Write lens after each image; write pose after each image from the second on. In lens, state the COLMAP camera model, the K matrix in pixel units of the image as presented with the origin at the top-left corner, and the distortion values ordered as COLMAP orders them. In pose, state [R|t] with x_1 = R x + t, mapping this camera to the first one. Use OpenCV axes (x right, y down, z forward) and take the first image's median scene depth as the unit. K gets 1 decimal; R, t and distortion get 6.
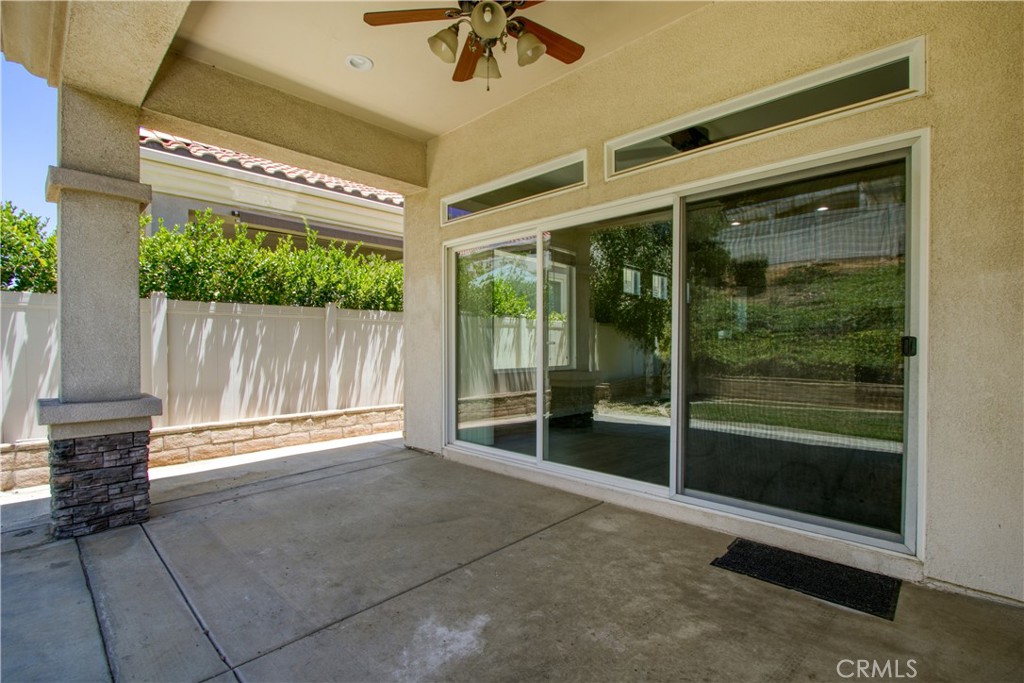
lens RADIAL K [[473.5, 0, 512.0], [0, 473.5, 341.5], [0, 0, 1]] dist [0.000020, -0.000066]
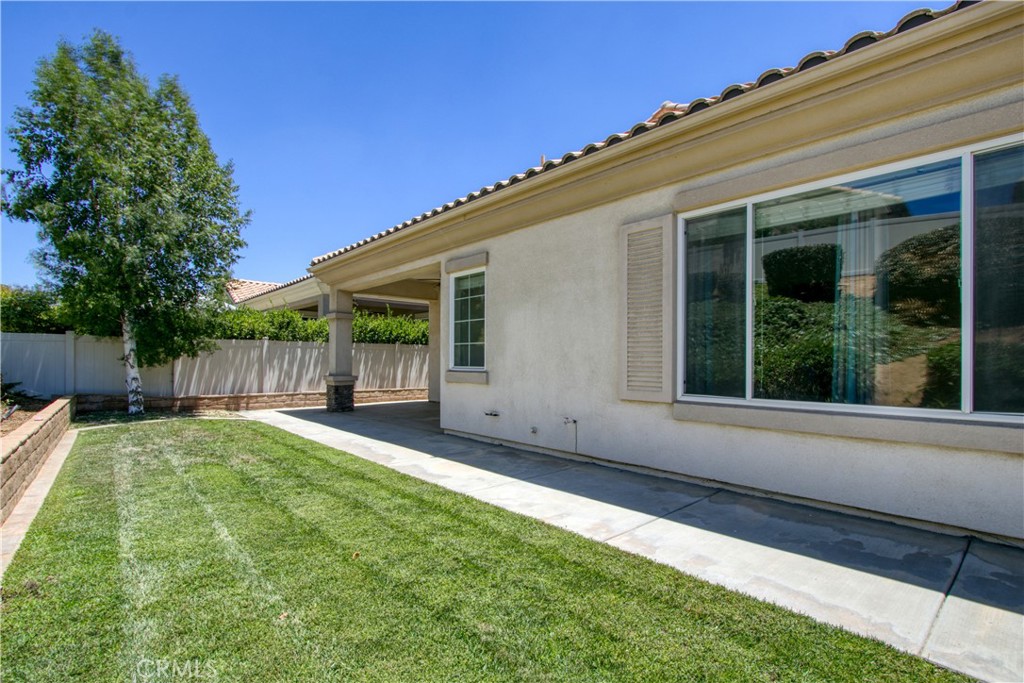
lens RADIAL K [[473.5, 0, 512.0], [0, 473.5, 341.5], [0, 0, 1]] dist [0.000020, -0.000066]
pose [[0.997887, 0.002278, -0.064935, 0.304577], [-0.004657, 0.999322, -0.036516, -0.002693], [0.064808, 0.036741, 0.997221, -1.202317]]
